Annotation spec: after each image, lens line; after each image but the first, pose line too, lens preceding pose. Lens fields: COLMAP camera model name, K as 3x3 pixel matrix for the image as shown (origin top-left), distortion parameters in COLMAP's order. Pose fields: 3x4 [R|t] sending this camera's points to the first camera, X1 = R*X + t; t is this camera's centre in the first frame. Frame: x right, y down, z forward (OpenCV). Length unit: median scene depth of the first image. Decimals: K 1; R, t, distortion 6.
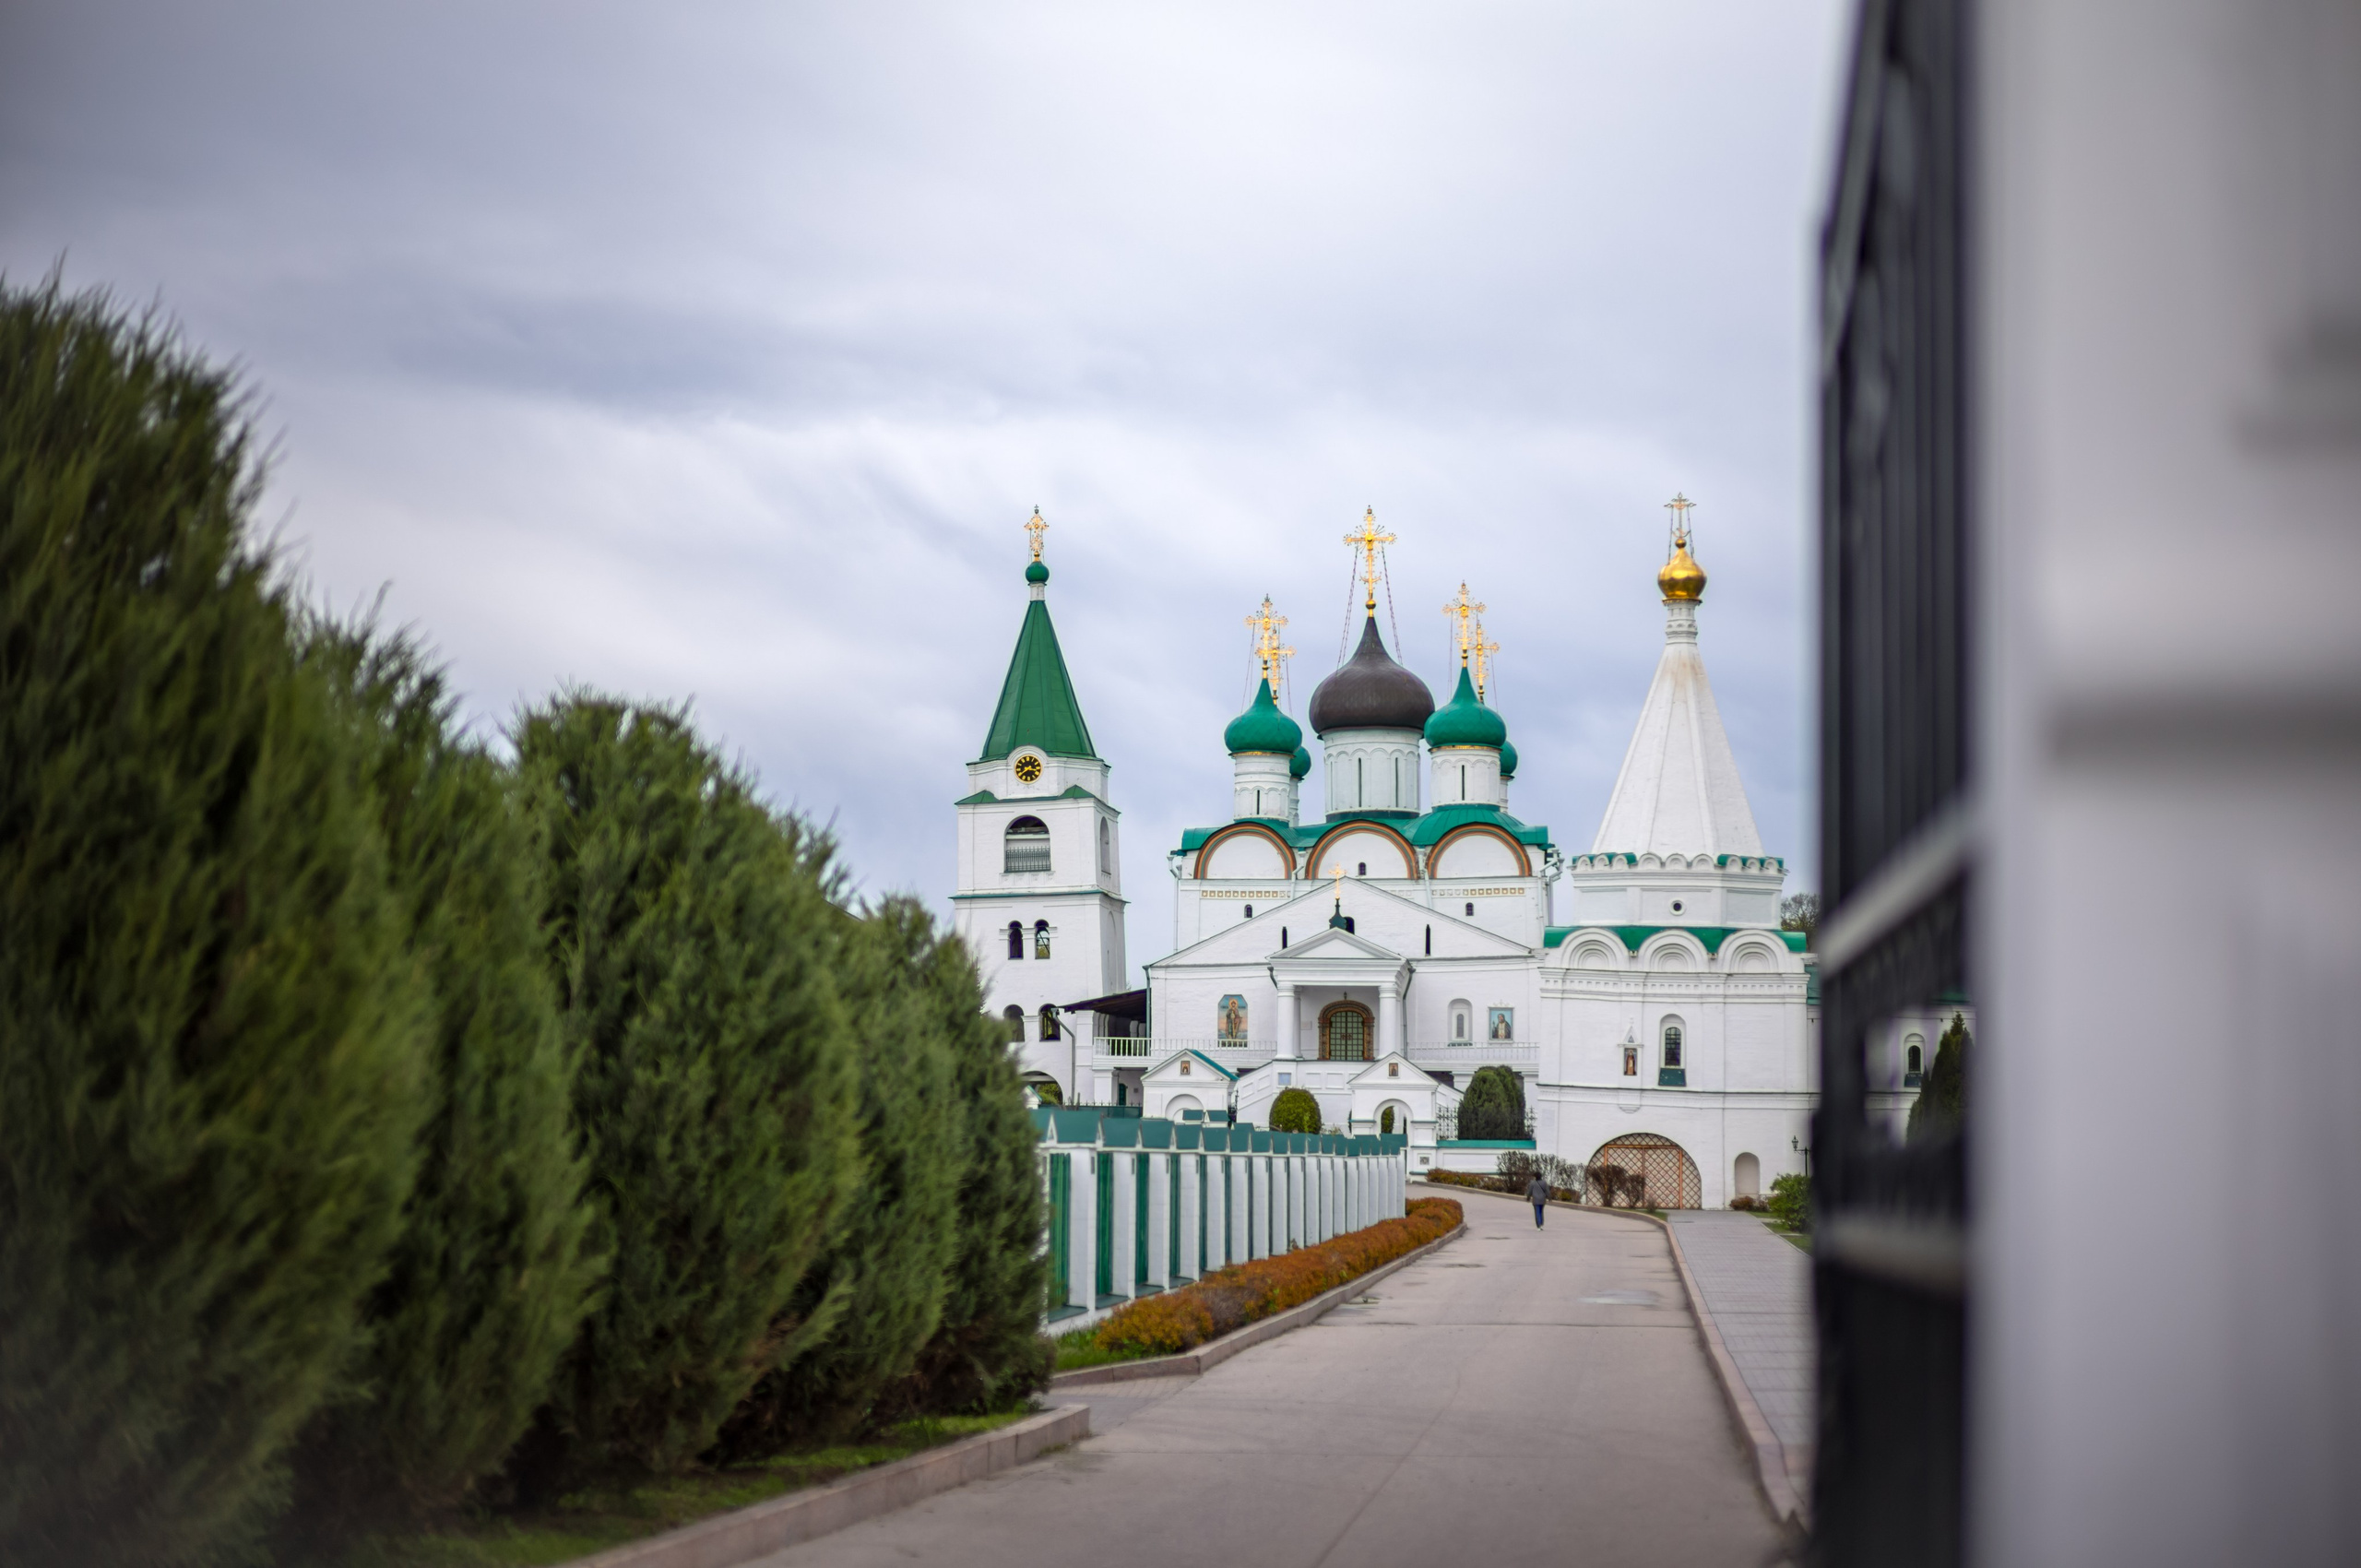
lens RADIAL K [[2998.2, 0, 1220.8], [0, 2998.2, 687.4], [0, 0, 1]] dist [-0.007659, 0.000000]
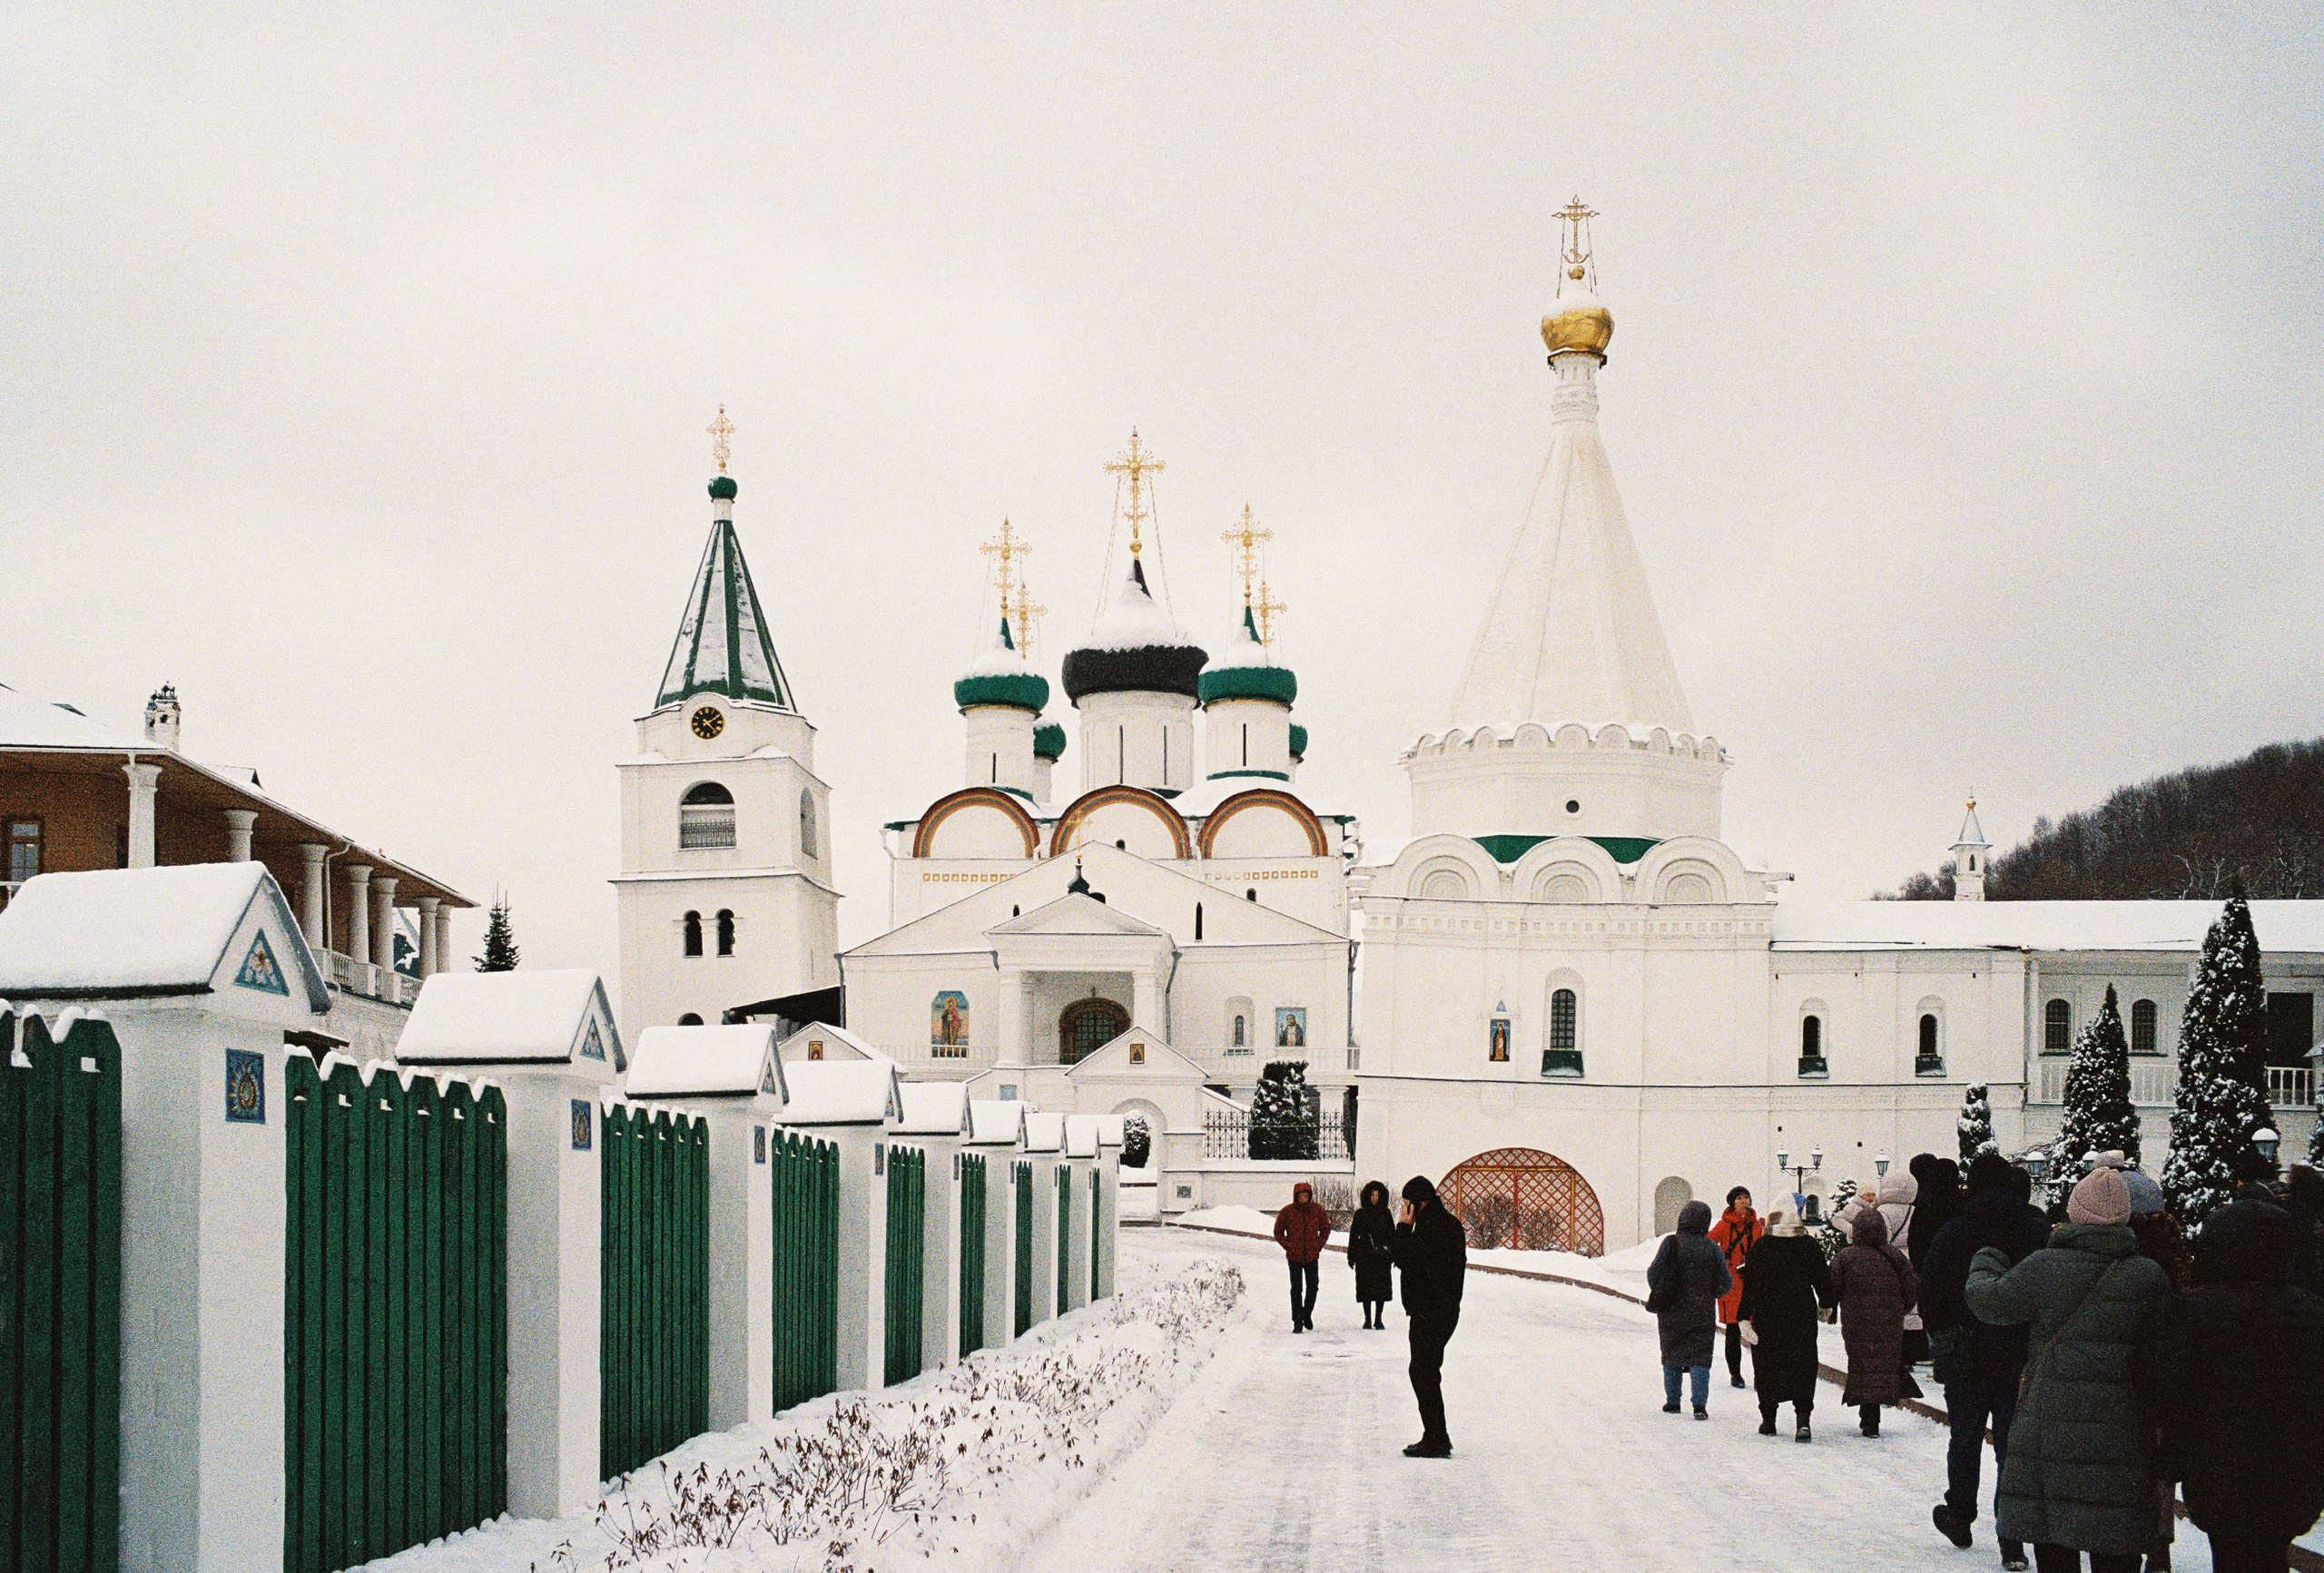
lens RADIAL K [[2432.1, 0, 1263.9], [0, 2432.1, 1117.8], [0, 0, 1]] dist [0.015188, 0.000000]
pose [[0.995936, -0.002259, 0.090032, 0.025989], [-0.008401, 0.992996, 0.117848, 0.054916], [-0.089668, -0.118125, 0.988942, 0.329723]]
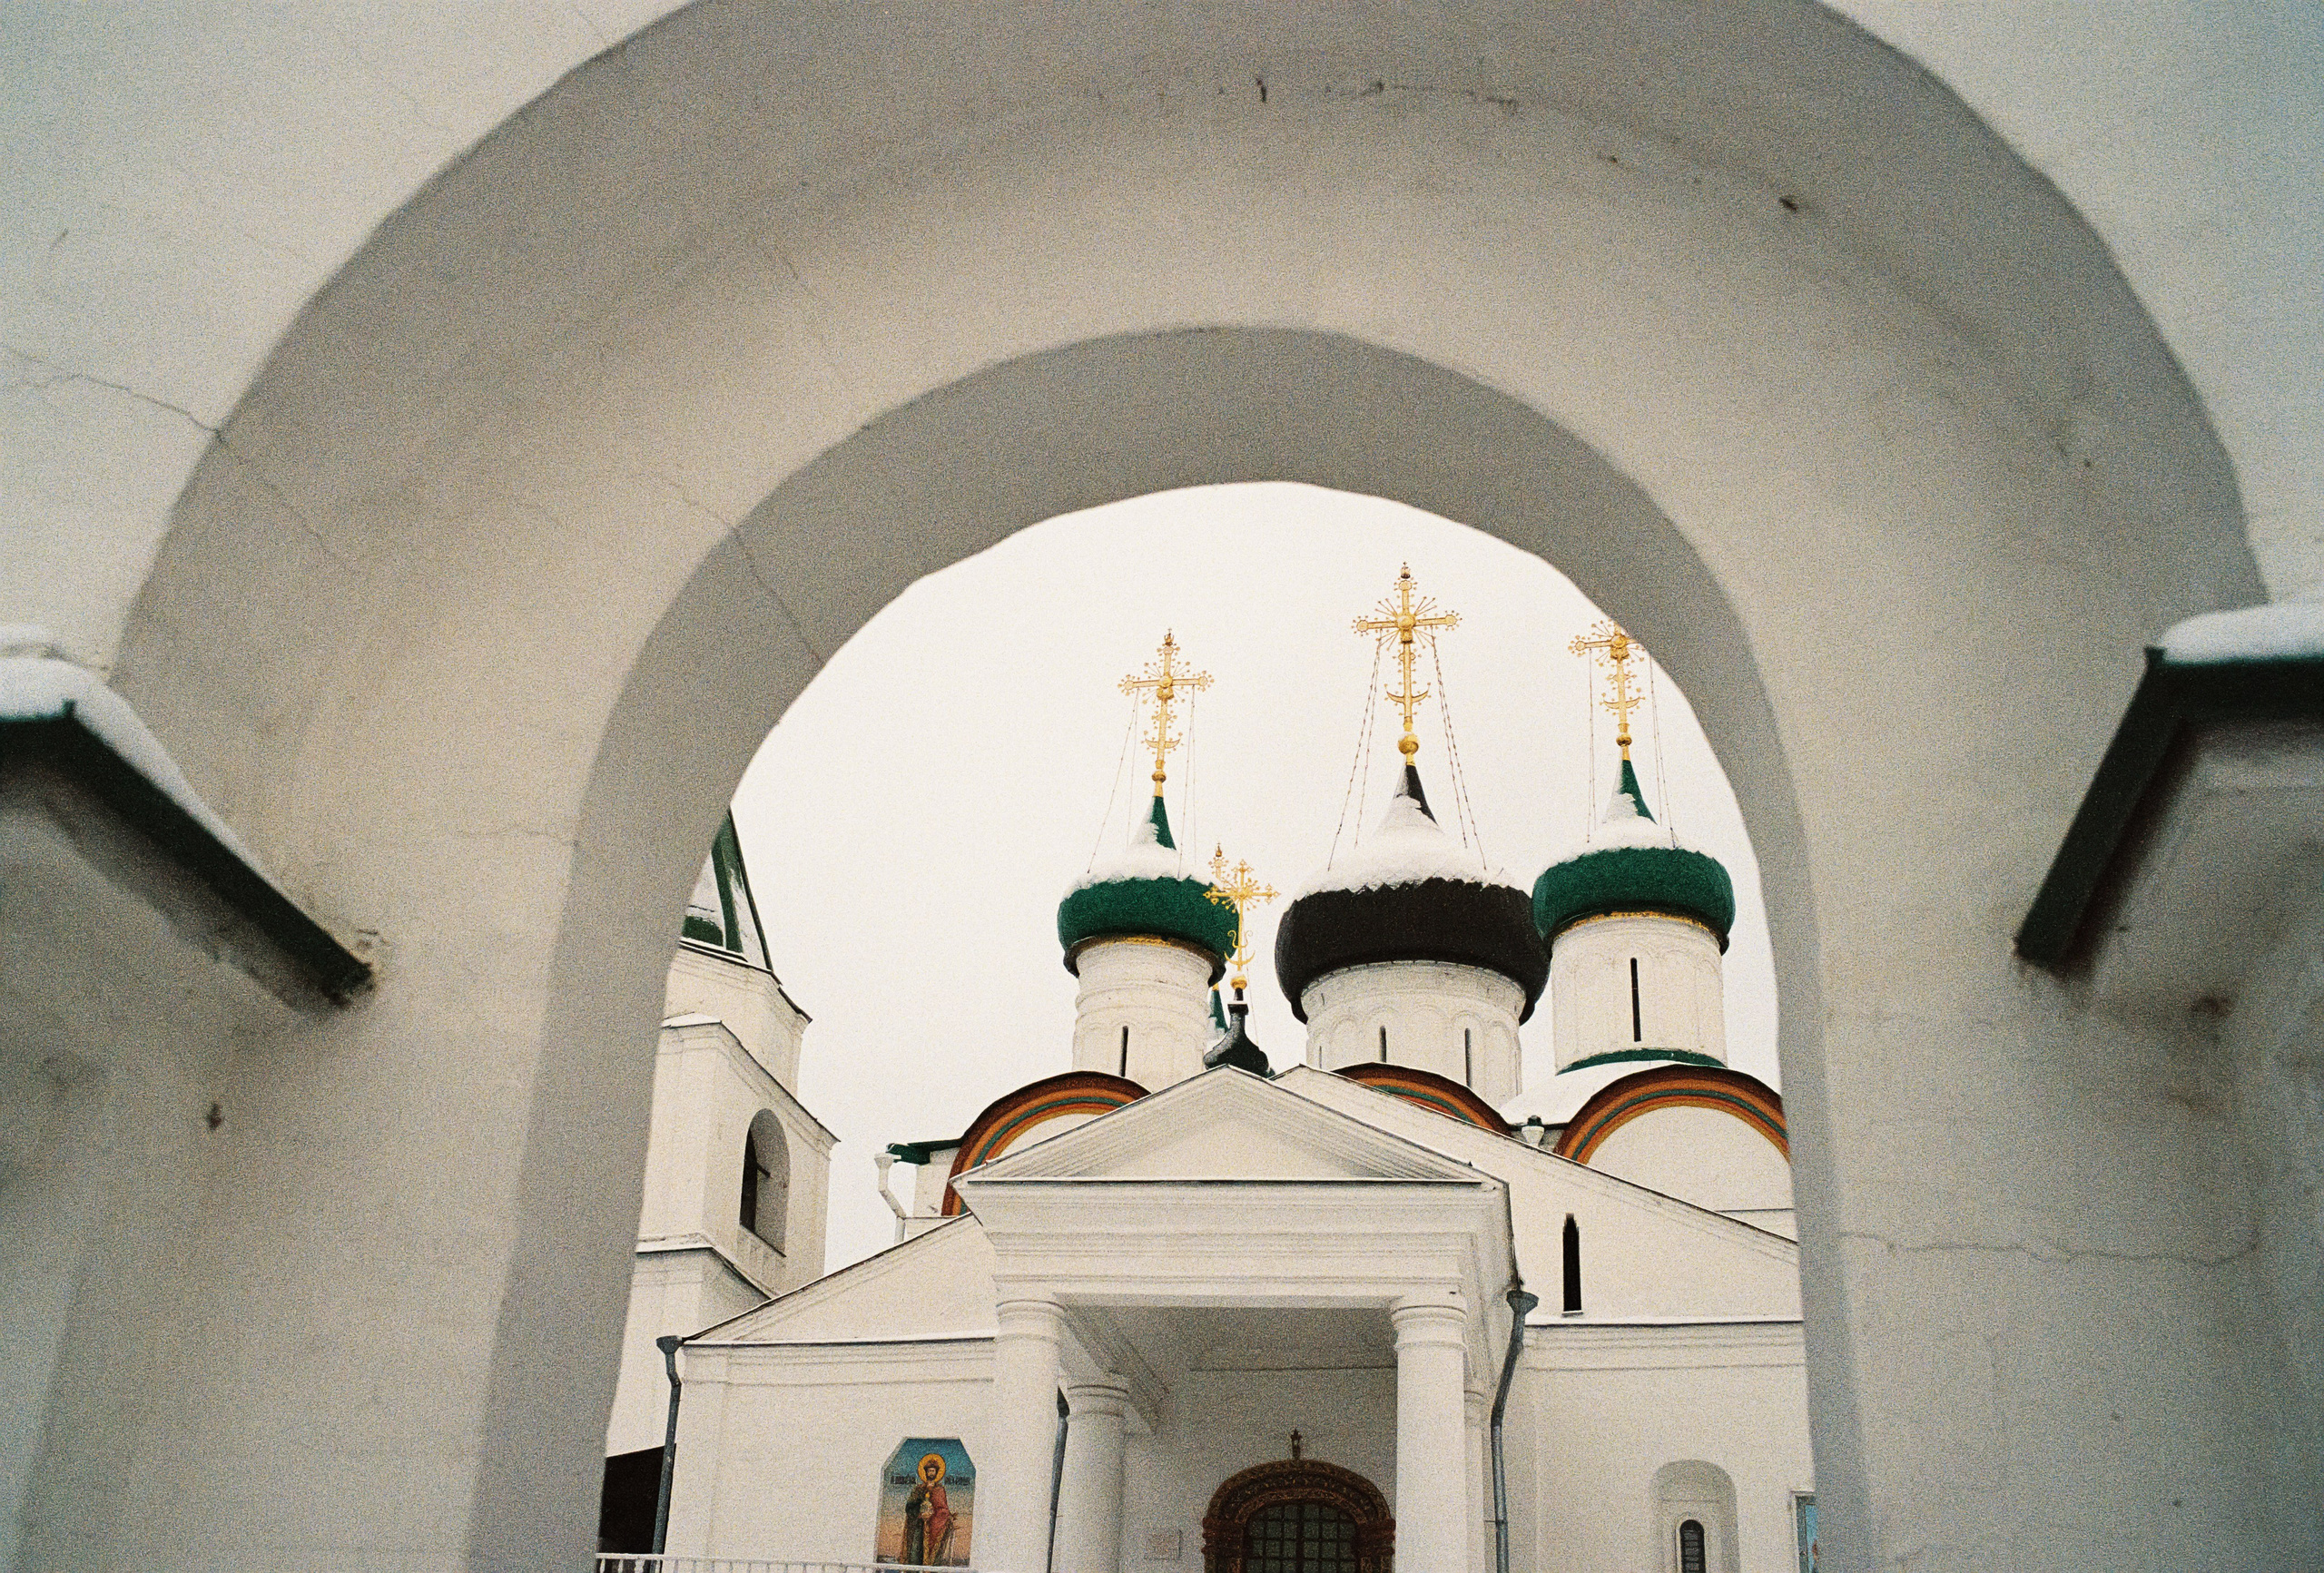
lens RADIAL K [[2432.1, 0, 1100.0], [0, 2432.1, 738.6], [0, 0, 1]] dist [0.015188, 0.000000]
pose [[0.995429, 0.000826, -0.095501, 0.041233], [-0.031270, 0.947664, -0.317735, 0.104123], [0.090241, 0.319269, 0.943358, 0.682504]]
